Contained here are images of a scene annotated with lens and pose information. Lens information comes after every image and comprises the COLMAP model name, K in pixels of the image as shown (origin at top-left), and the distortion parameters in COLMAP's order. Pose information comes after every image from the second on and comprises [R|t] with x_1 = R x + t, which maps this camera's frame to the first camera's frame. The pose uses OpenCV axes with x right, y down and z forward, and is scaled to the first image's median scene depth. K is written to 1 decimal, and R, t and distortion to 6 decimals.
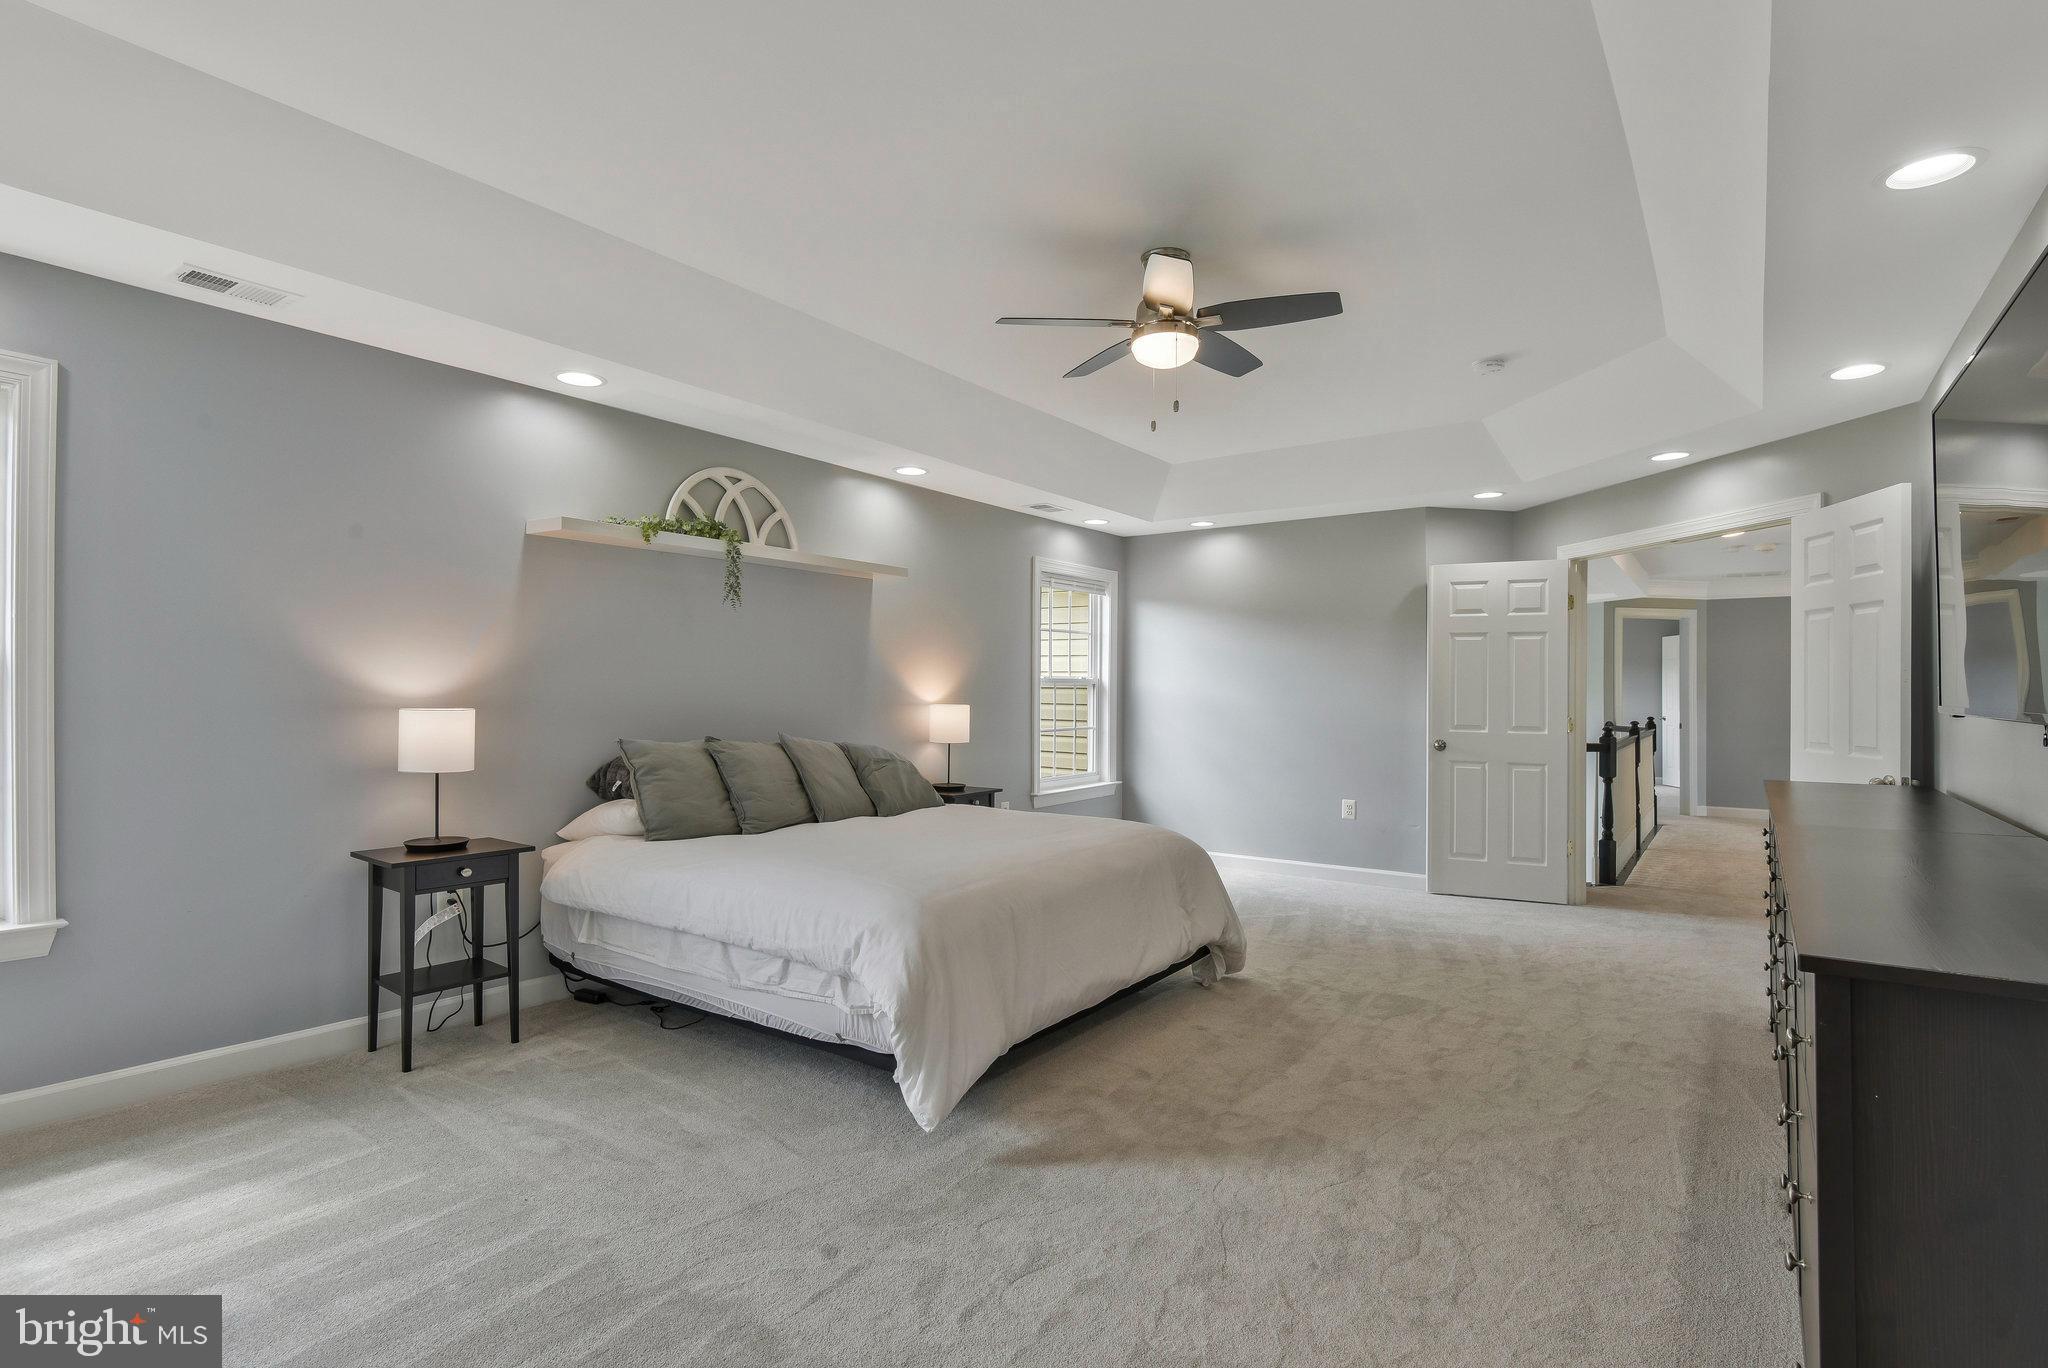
lens RADIAL K [[1009.9, 0, 1005.7], [0, 1009.9, 687.3], [0, 0, 1]] dist [-0.015961, -0.001785]
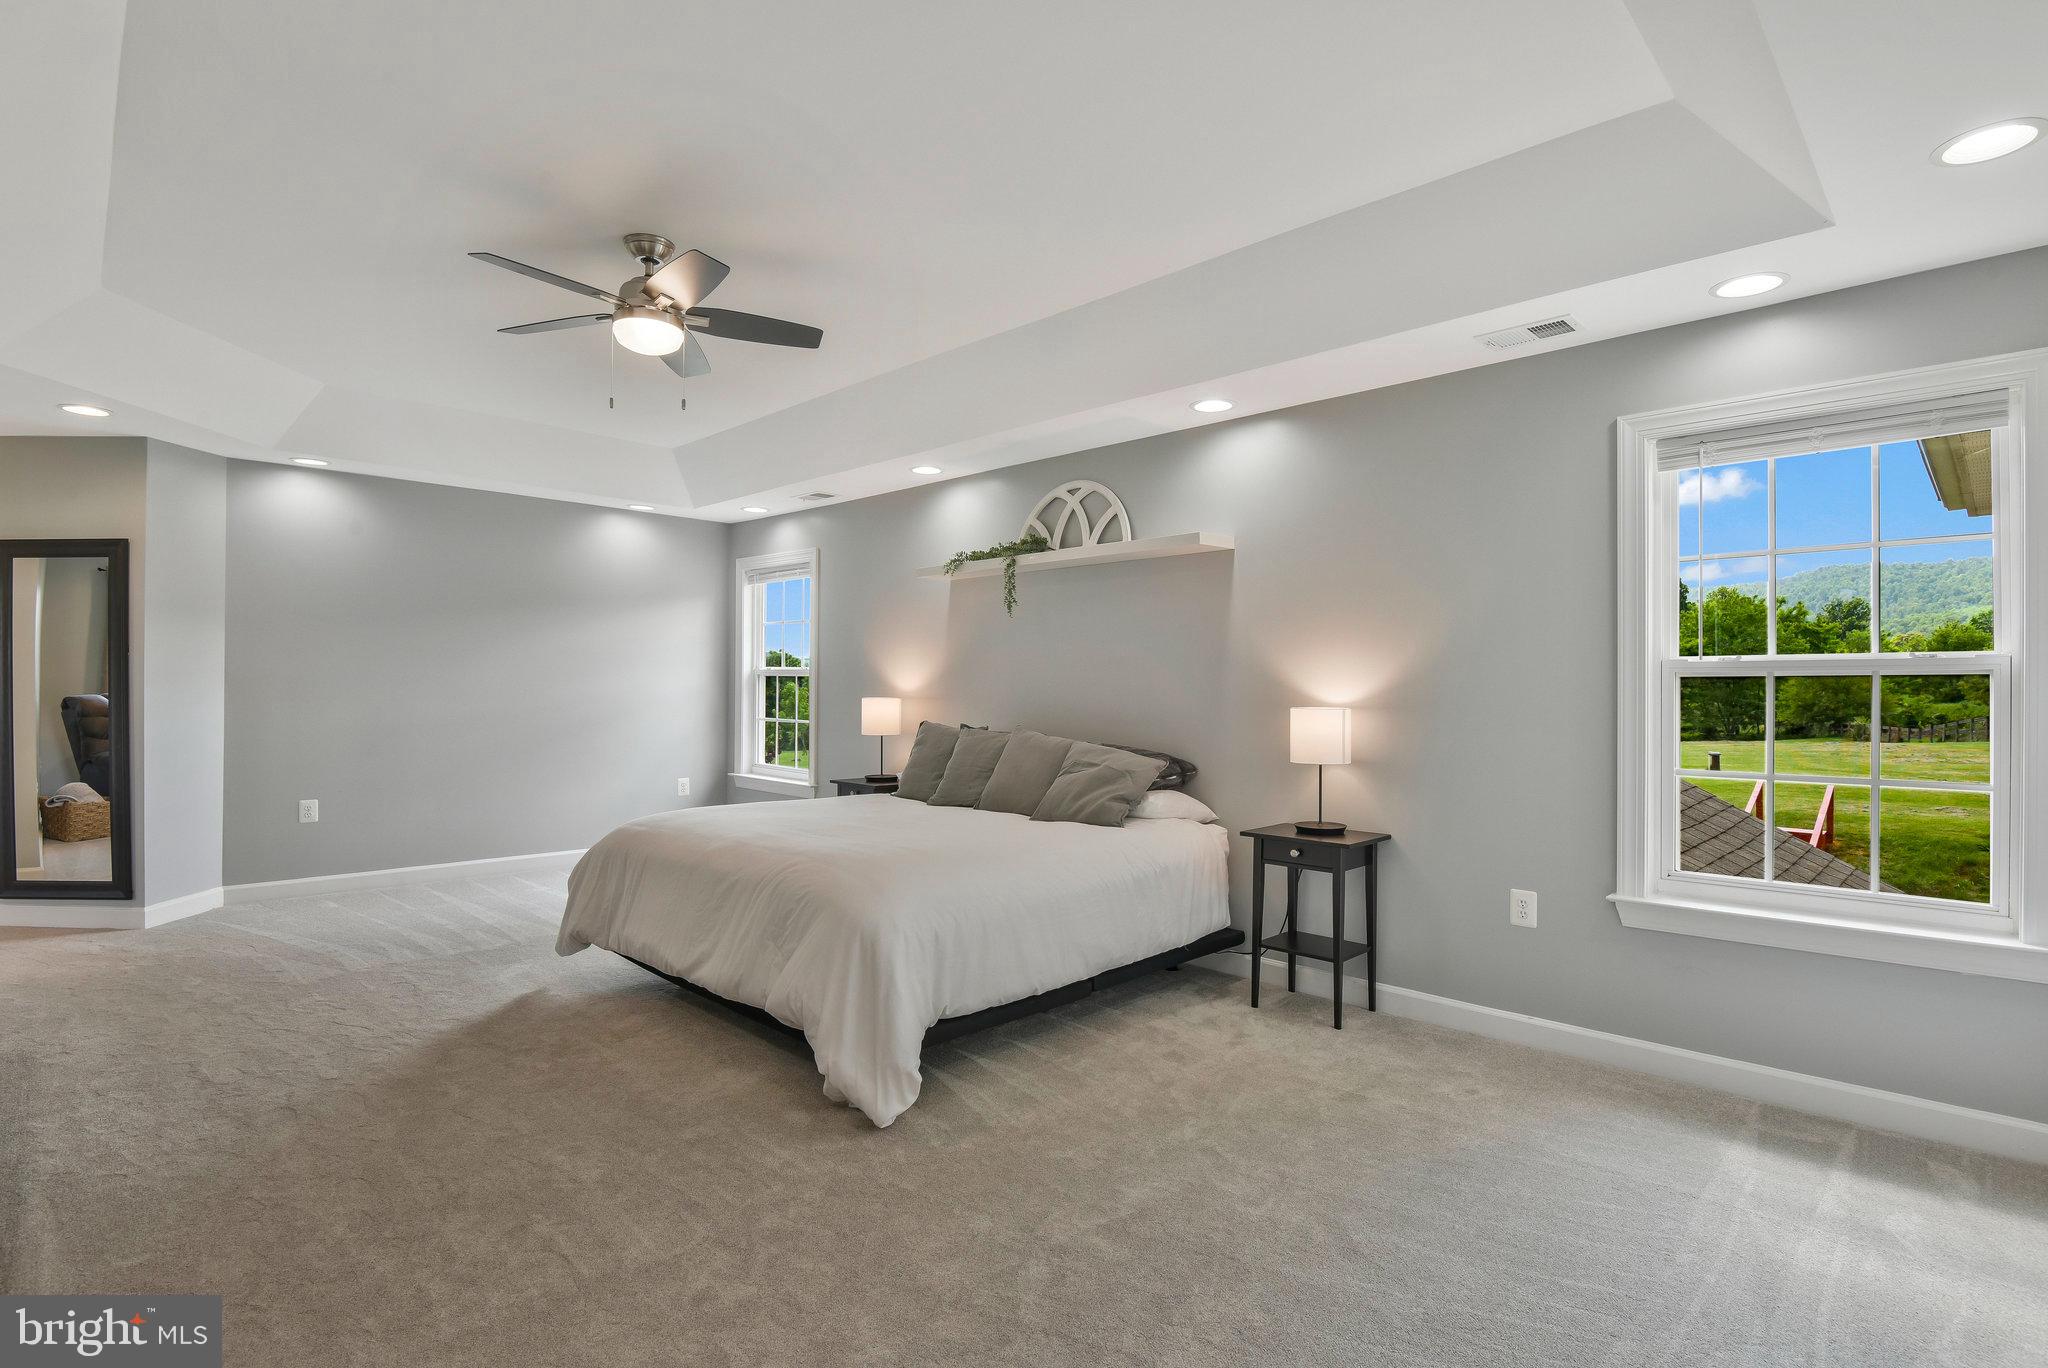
lens RADIAL K [[1009.9, 0, 1002.9], [0, 1009.9, 679.5], [0, 0, 1]] dist [-0.015961, -0.001785]
pose [[-0.171630, -0.013498, -0.985069, 0.757591], [-0.001309, 0.999908, -0.013474, 0.008286], [0.985161, -0.001023, -0.171632, 1.056342]]
